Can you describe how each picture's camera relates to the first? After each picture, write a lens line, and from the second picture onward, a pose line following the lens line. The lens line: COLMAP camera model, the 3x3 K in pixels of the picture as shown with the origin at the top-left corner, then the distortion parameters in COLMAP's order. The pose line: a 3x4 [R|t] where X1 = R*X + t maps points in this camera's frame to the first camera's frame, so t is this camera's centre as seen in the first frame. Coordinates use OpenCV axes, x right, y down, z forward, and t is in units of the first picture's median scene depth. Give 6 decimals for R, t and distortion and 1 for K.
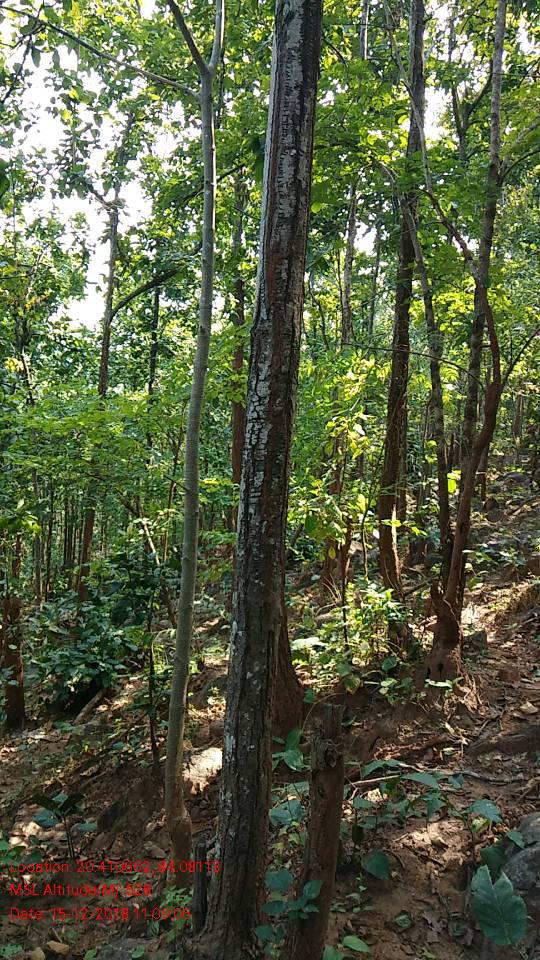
lens RADIAL K [[718.3, 0, 267.3], [0, 718.3, 484.1], [0, 0, 1]] dist [0.090934, -0.205754]
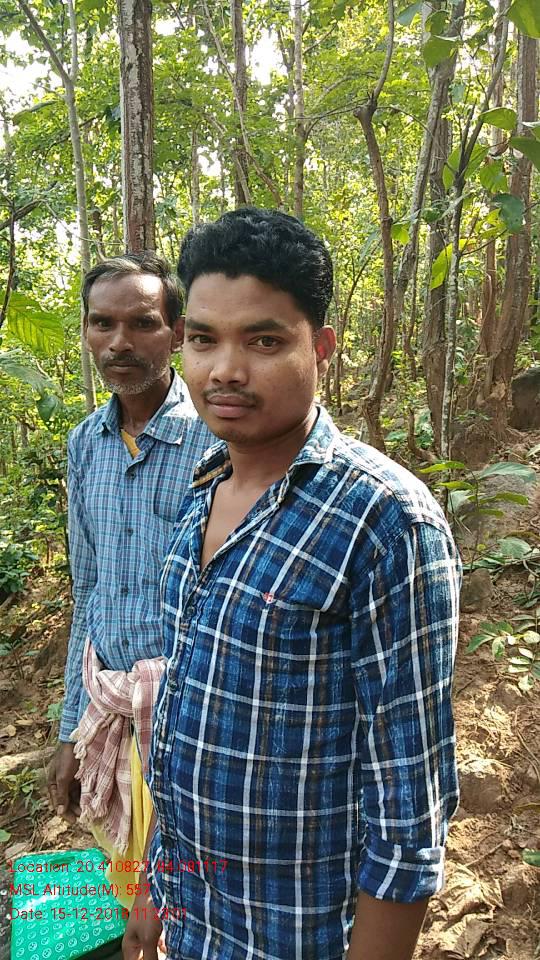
lens RADIAL K [[718.3, 0, 267.3], [0, 718.3, 484.1], [0, 0, 1]] dist [0.090934, -0.205754]
pose [[0.981961, -0.095167, 0.163386, -0.016557], [0.078208, 0.991148, 0.107278, 0.090239], [-0.172149, -0.092565, 0.980712, -0.620968]]
